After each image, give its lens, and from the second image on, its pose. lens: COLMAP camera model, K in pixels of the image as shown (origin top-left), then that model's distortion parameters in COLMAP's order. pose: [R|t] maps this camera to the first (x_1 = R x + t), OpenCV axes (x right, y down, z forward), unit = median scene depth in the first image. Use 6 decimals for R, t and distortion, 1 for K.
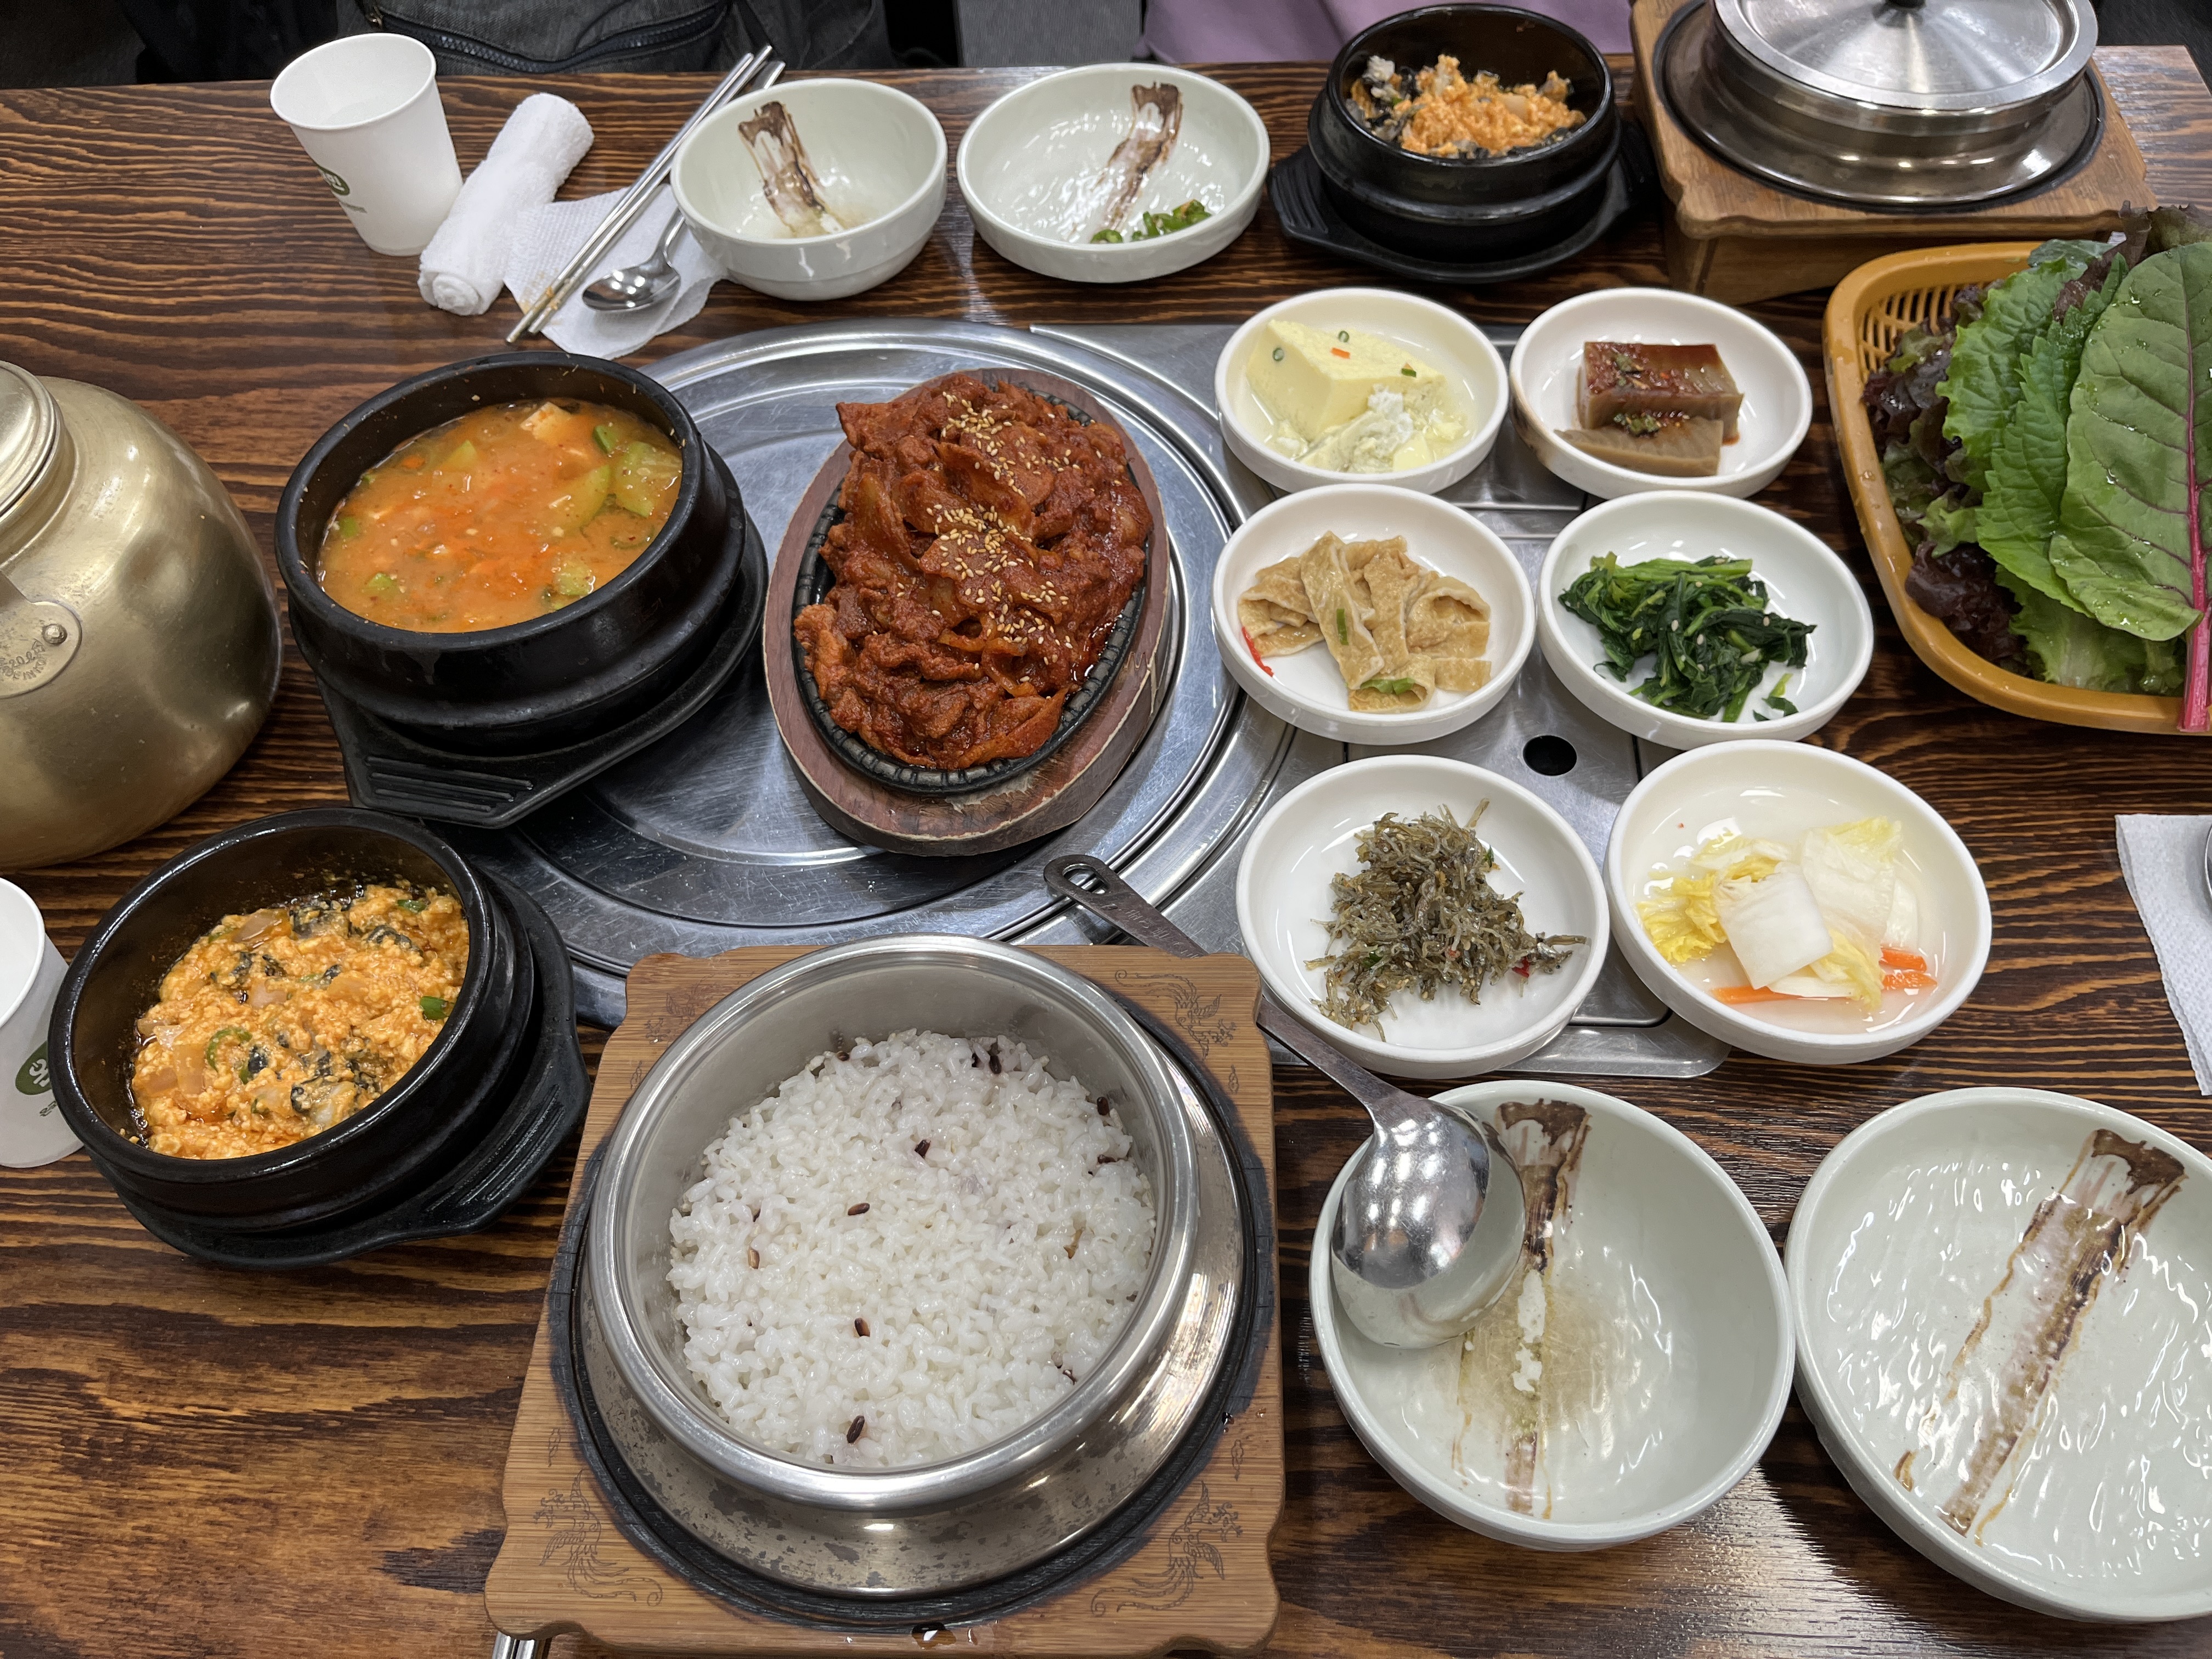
lens RADIAL K [[1697.0, 0, 1106.0], [0, 1697.0, 829.5], [0, 0, 1]] dist [-0.003257, -0.054472]
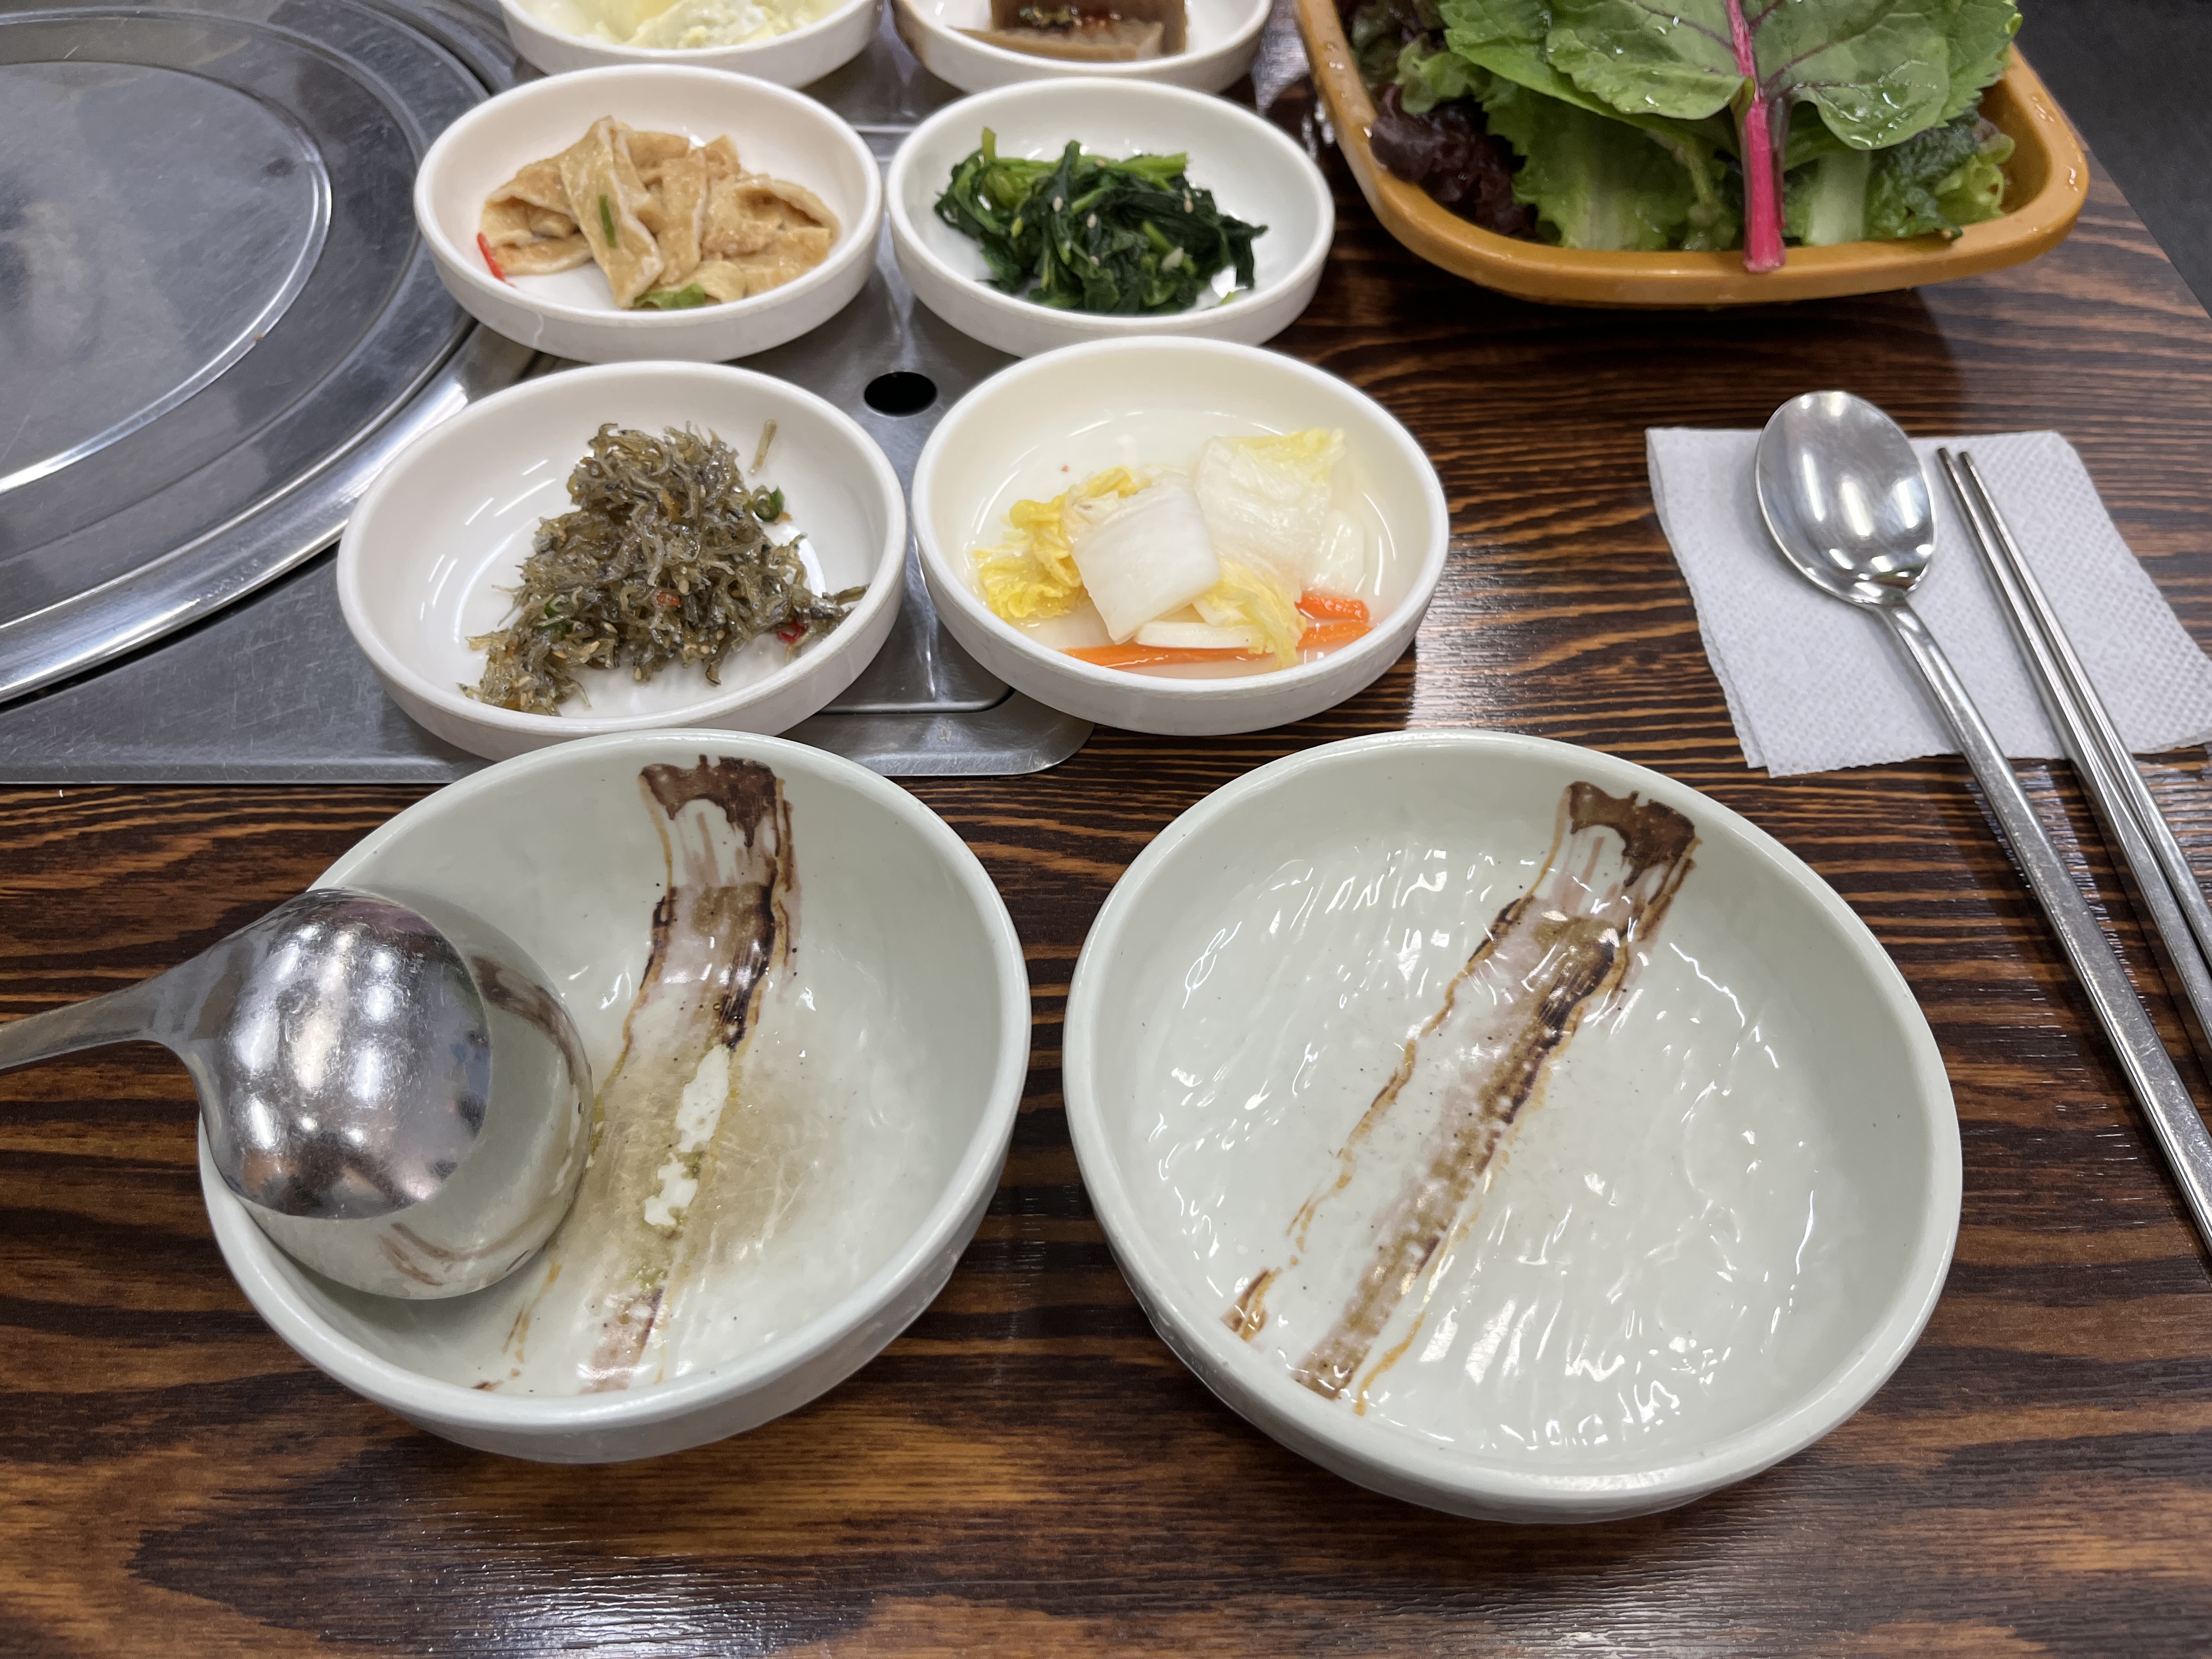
lens RADIAL K [[1730.5, 0, 1106.0], [0, 1730.5, 829.5], [0, 0, 1]] dist [-0.007246, -0.004977]
pose [[0.991101, -0.032532, 0.129079, 0.284176], [0.035327, 0.999187, -0.019418, 0.180722], [-0.128342, 0.023805, 0.991444, 0.309802]]
